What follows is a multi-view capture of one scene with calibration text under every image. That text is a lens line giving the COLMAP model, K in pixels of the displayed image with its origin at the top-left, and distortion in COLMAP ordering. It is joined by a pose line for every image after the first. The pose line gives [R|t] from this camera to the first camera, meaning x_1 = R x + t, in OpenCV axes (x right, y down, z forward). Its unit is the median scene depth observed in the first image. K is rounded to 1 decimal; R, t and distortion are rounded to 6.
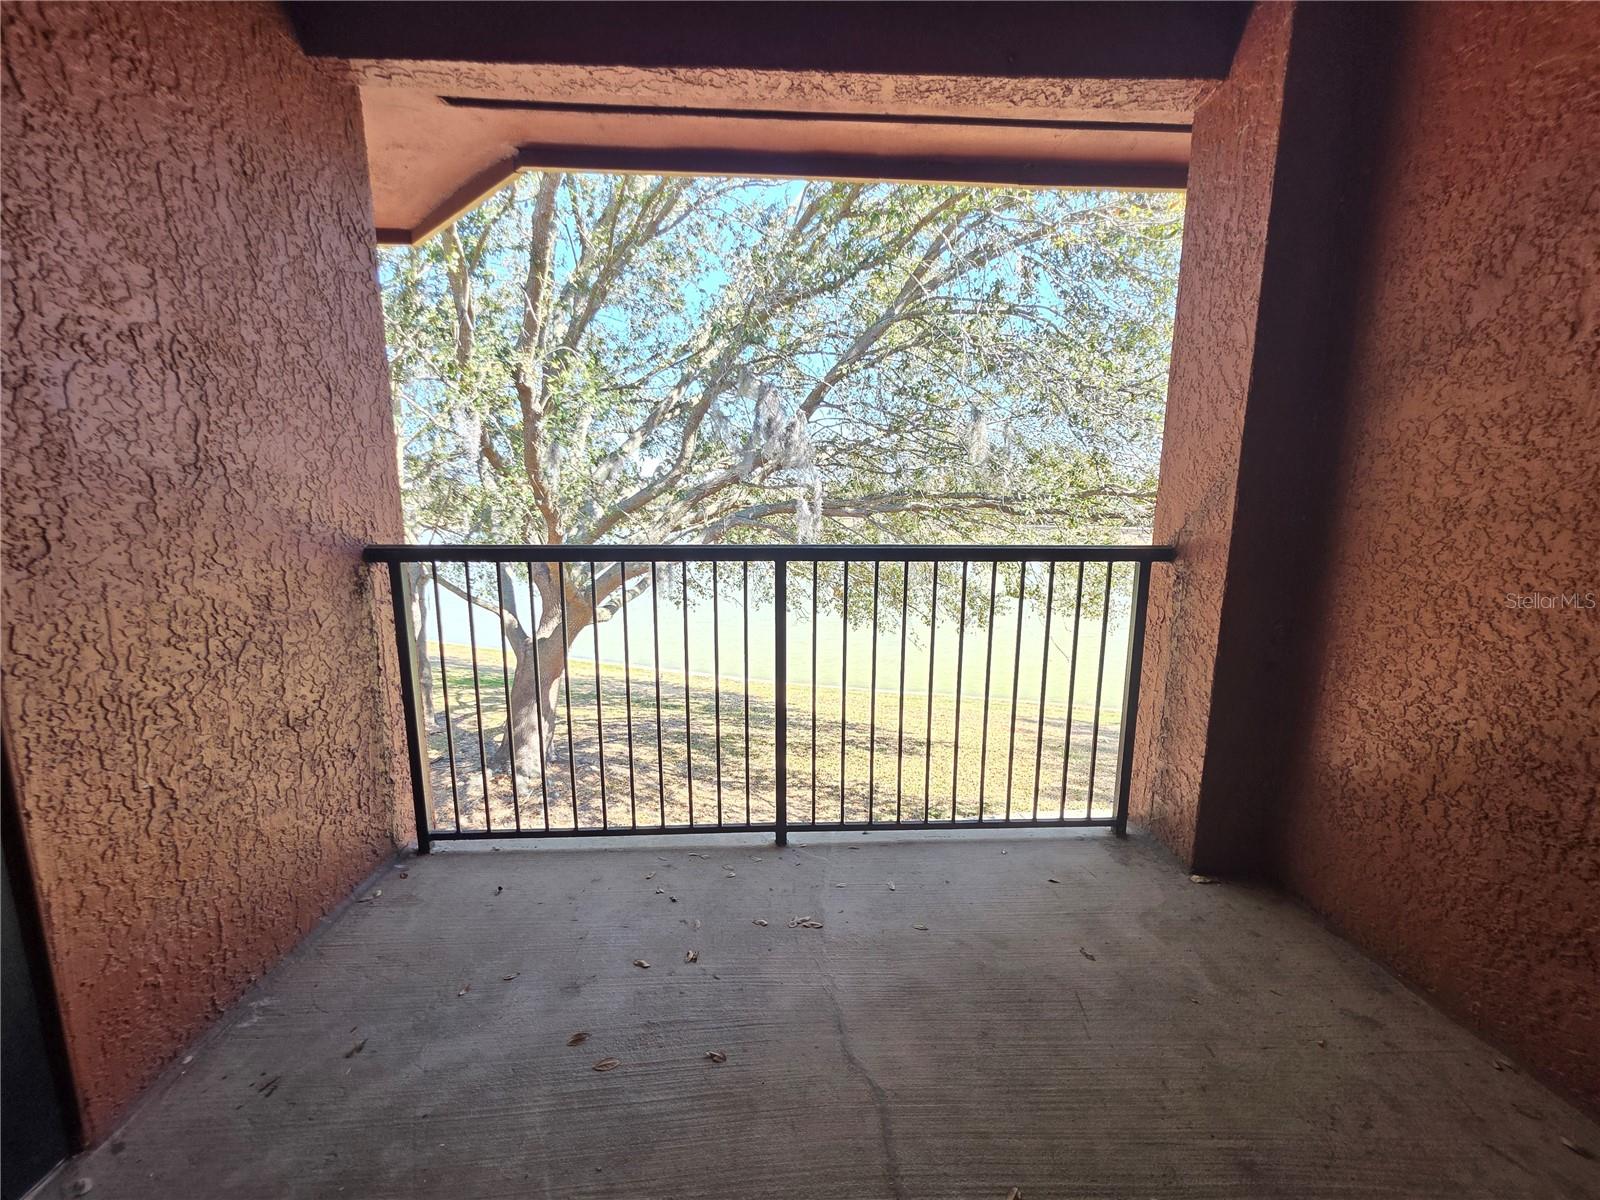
lens RADIAL K [[639.3, 0, 794.7], [0, 639.3, 606.2], [0, 0, 1]] dist [0.001831, 0.000420]
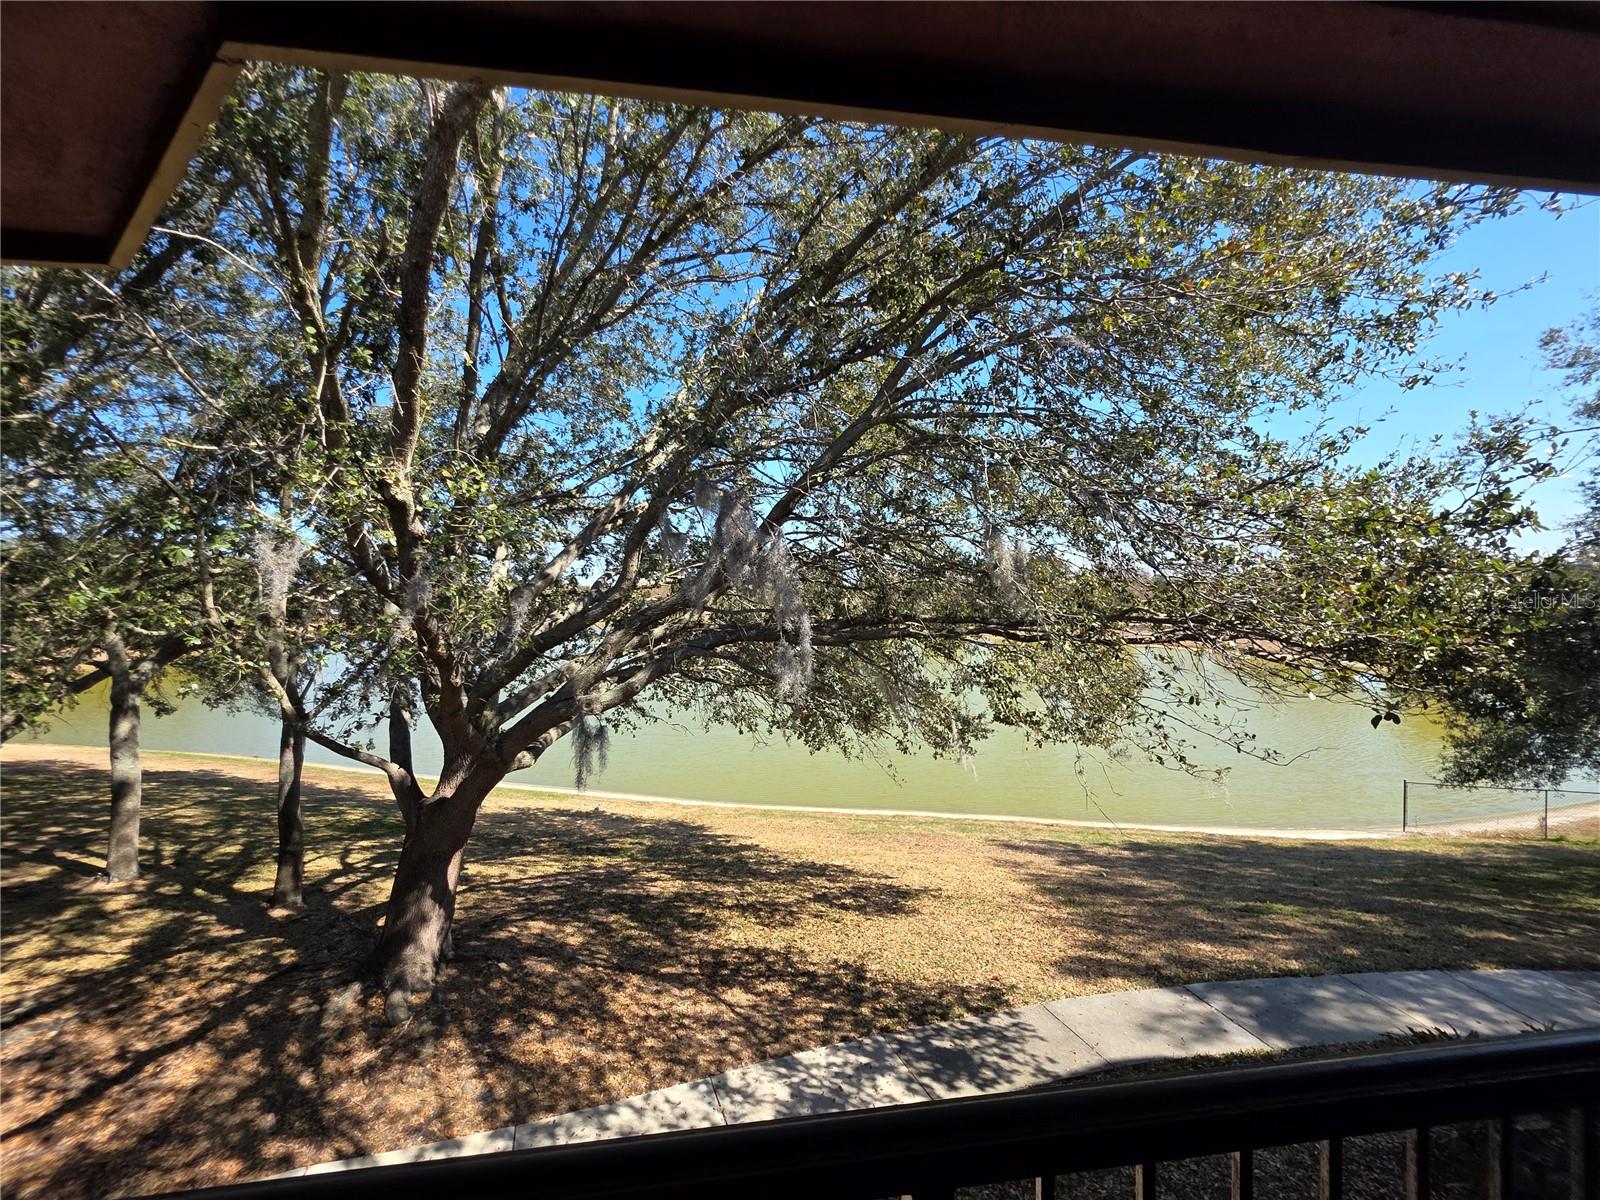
lens RADIAL K [[639.3, 0, 794.7], [0, 639.3, 606.2], [0, 0, 1]] dist [0.001831, 0.000420]
pose [[0.996357, -0.013265, 0.084244, -0.018922], [0.025872, 0.988291, -0.150371, -0.050359], [-0.081263, 0.152003, 0.985034, 0.129615]]
